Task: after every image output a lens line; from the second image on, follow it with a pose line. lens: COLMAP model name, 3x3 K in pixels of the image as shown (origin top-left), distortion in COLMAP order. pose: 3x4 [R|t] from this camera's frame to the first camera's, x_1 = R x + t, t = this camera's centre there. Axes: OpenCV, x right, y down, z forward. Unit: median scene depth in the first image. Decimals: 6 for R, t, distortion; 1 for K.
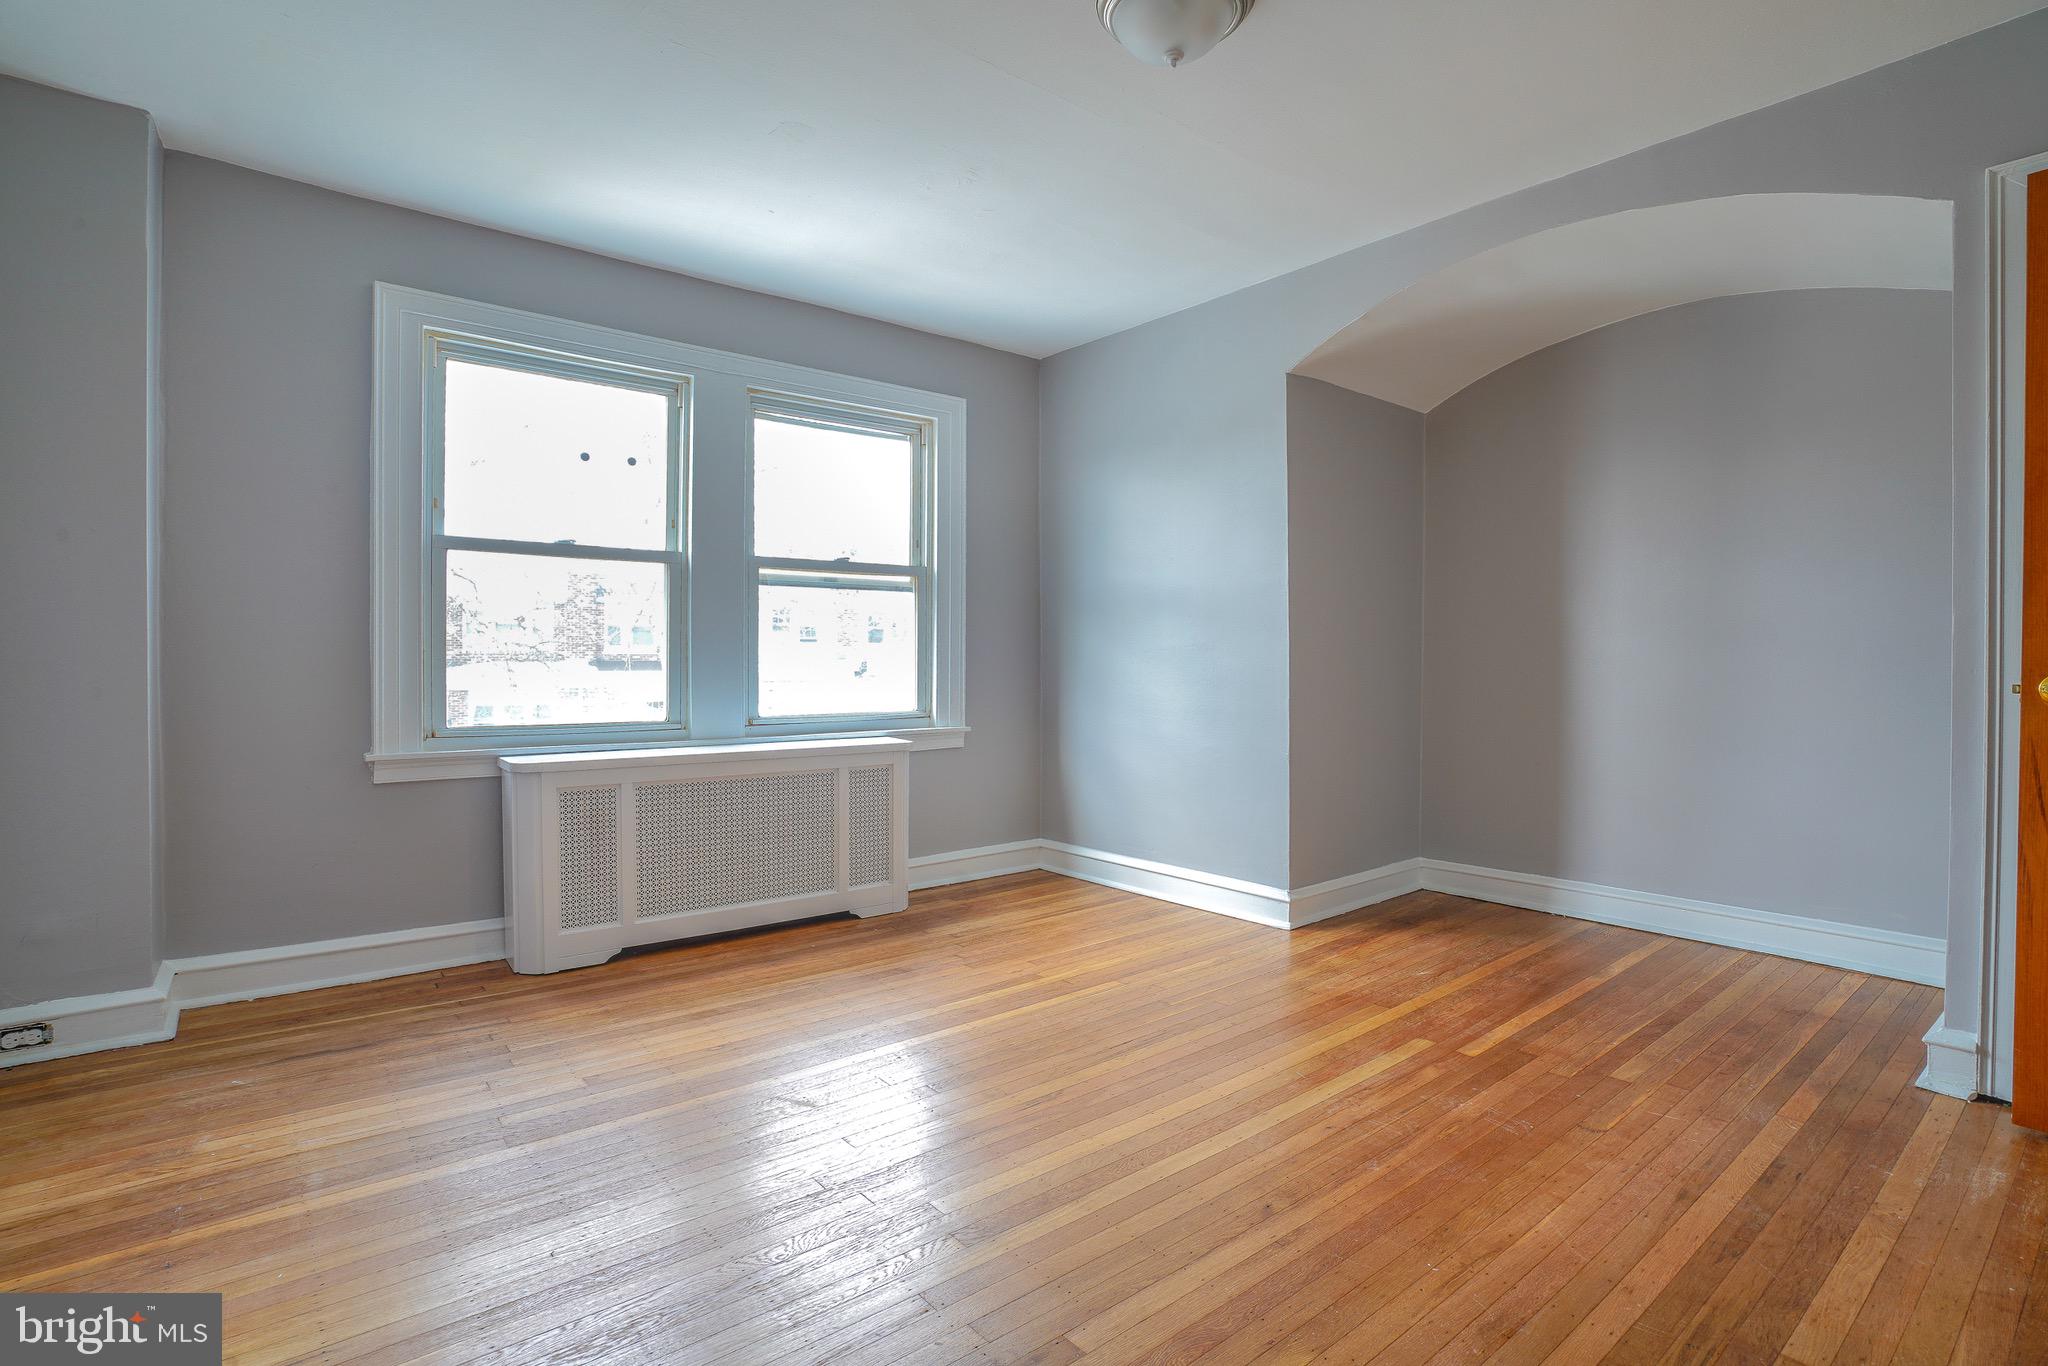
lens RADIAL K [[929.4, 0, 1028.9], [0, 929.4, 663.5], [0, 0, 1]] dist [-0.063497, 0.024156]
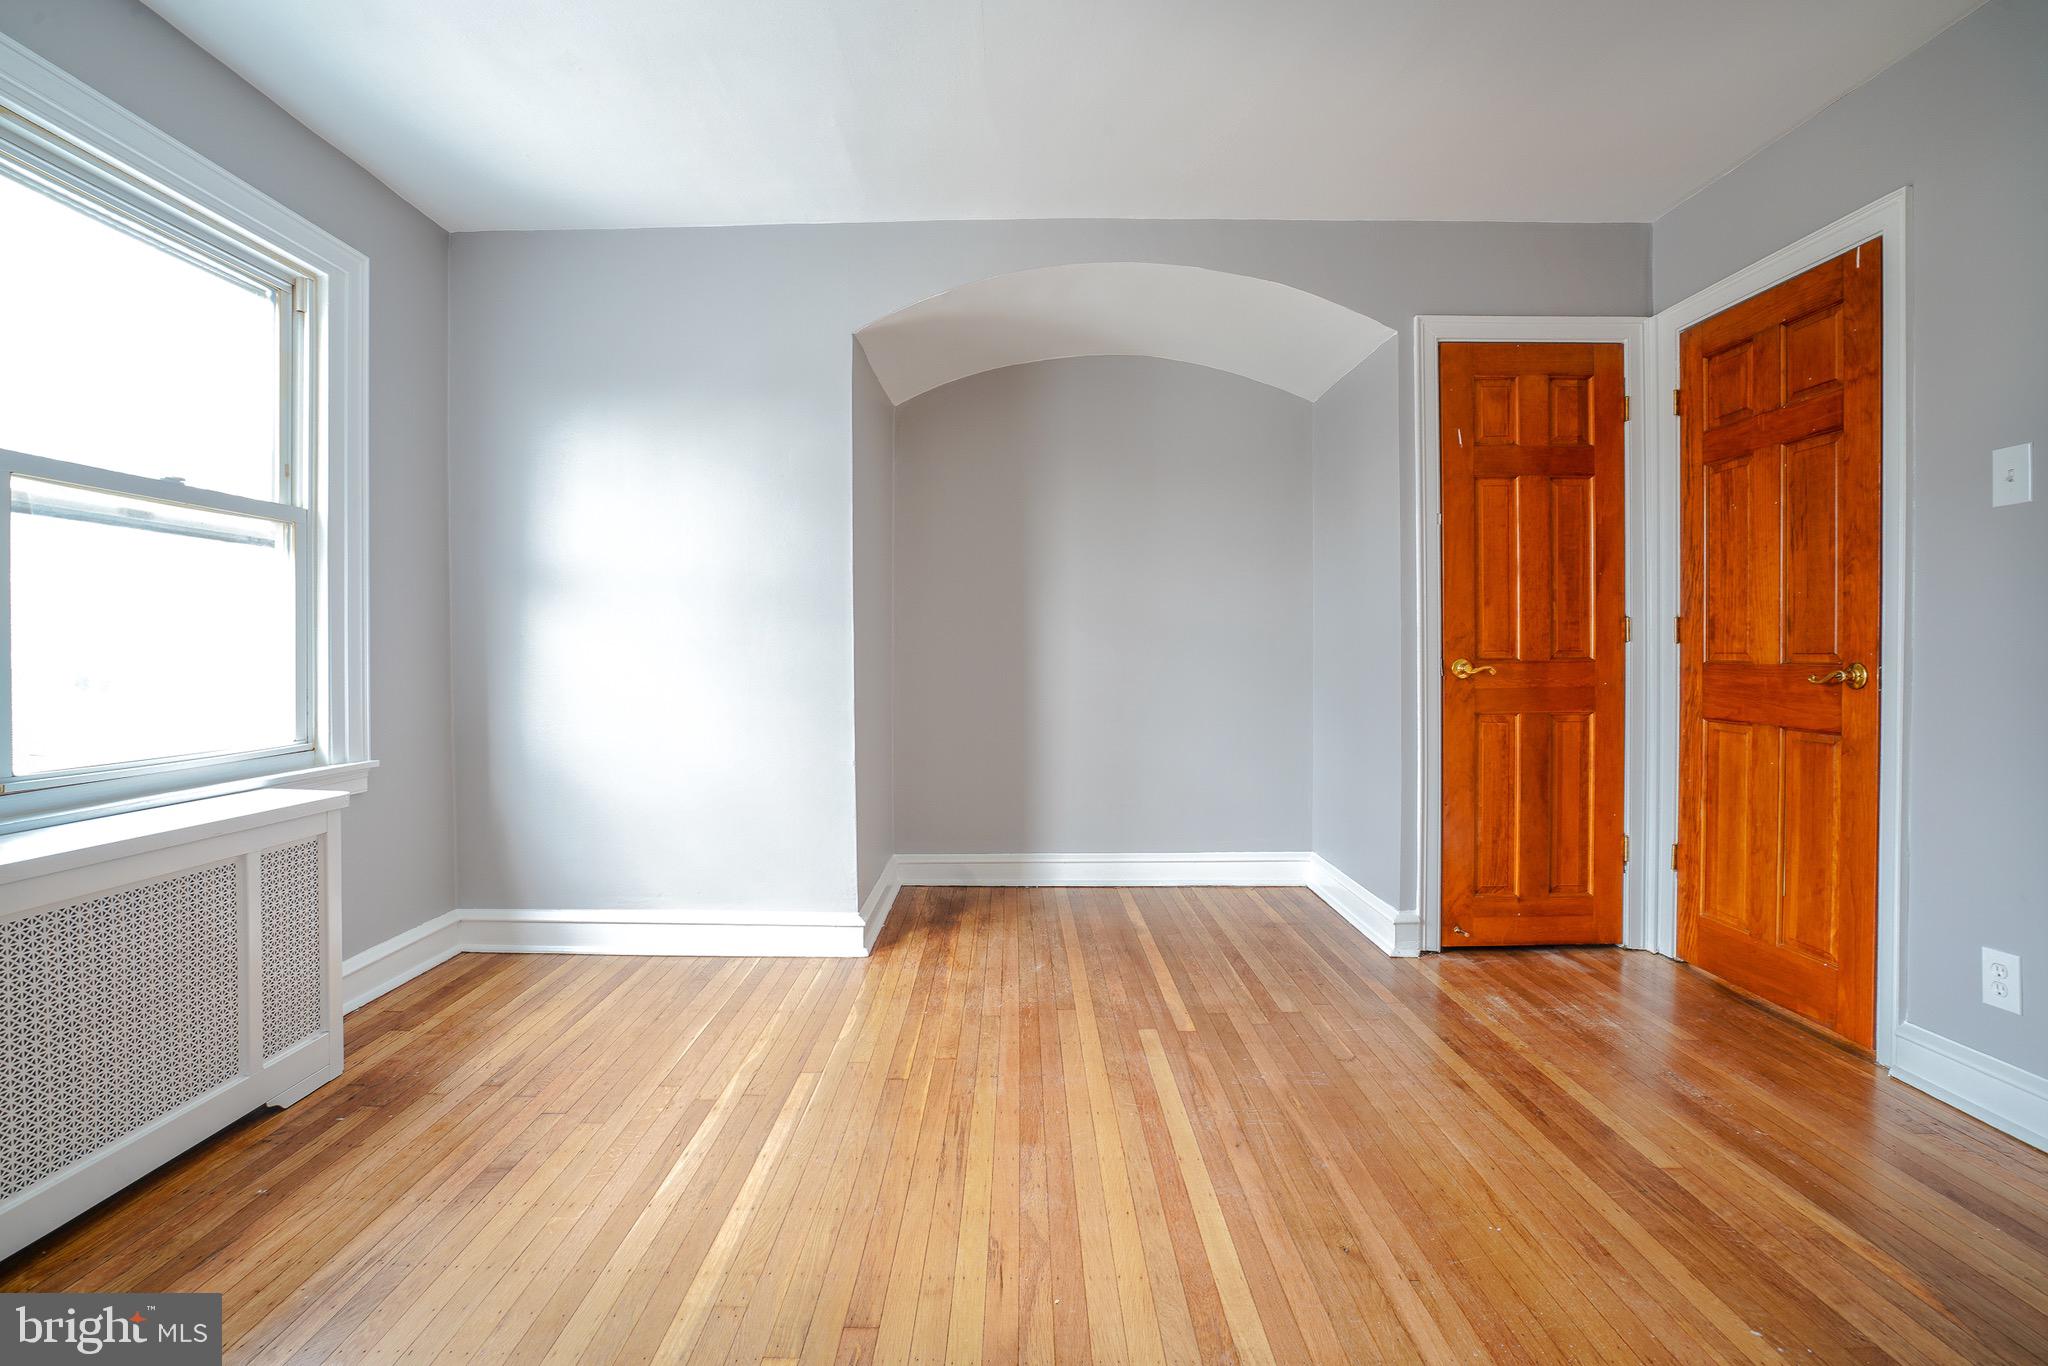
lens RADIAL K [[929.4, 0, 1028.9], [0, 929.4, 663.5], [0, 0, 1]] dist [-0.063497, 0.024156]
pose [[0.670265, -0.010686, 0.742045, -0.317877], [0.007819, 0.999943, 0.007337, -0.002118], [-0.742081, 0.000885, 0.670310, 0.319470]]
